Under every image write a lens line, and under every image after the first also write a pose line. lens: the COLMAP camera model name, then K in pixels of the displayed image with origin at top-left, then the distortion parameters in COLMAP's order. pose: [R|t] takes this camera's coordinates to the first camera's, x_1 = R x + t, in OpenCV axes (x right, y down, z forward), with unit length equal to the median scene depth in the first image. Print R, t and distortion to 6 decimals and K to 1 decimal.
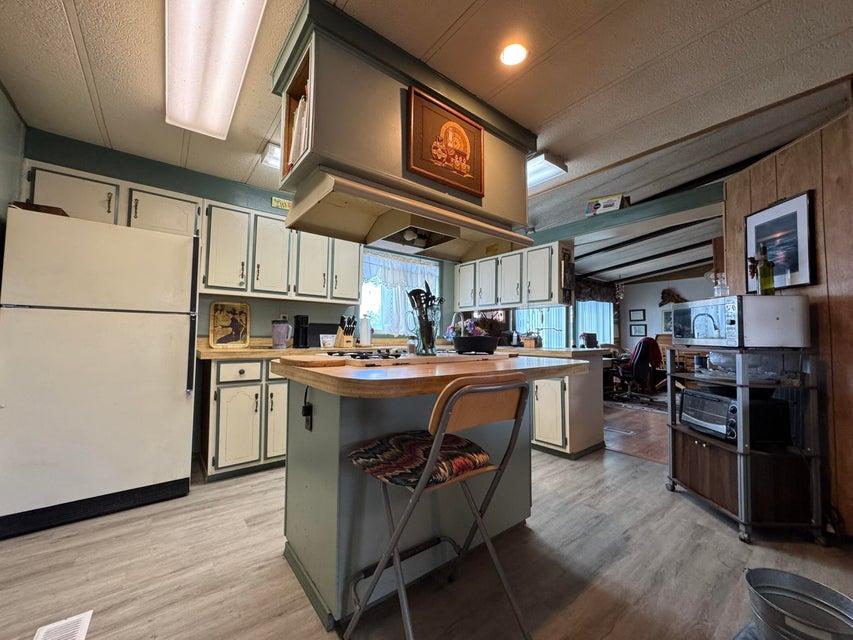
lens RADIAL K [[339.7, 0, 426.9], [0, 339.7, 321.8], [0, 0, 1]] dist [-0.000561, -0.000007]
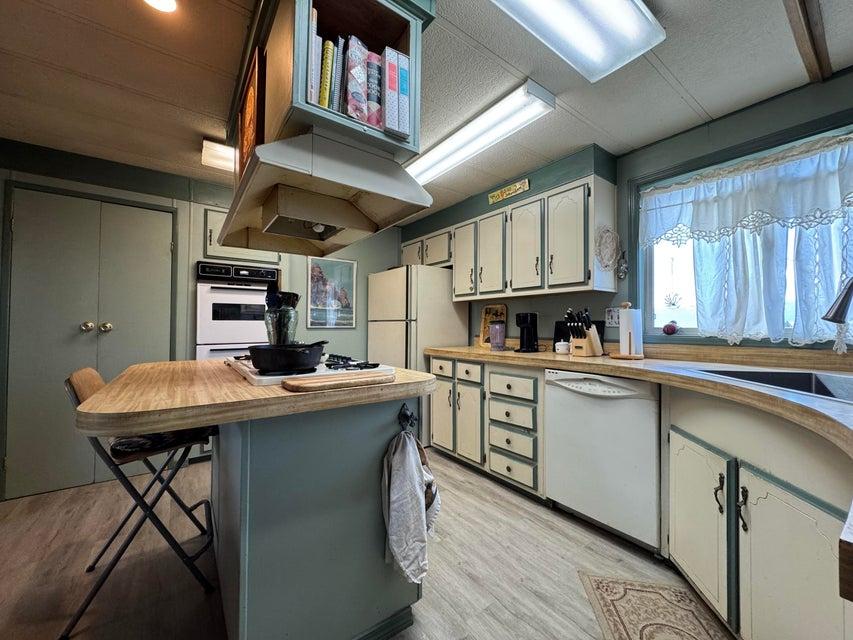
lens RADIAL K [[339.7, 0, 427.0], [0, 339.7, 319.2], [0, 0, 1]] dist [-0.000561, -0.000007]
pose [[-0.037015, -0.027382, -0.998939, 0.530844], [0.041701, 0.998711, -0.028921, 0.011078], [0.998444, -0.042728, -0.035826, 0.853899]]
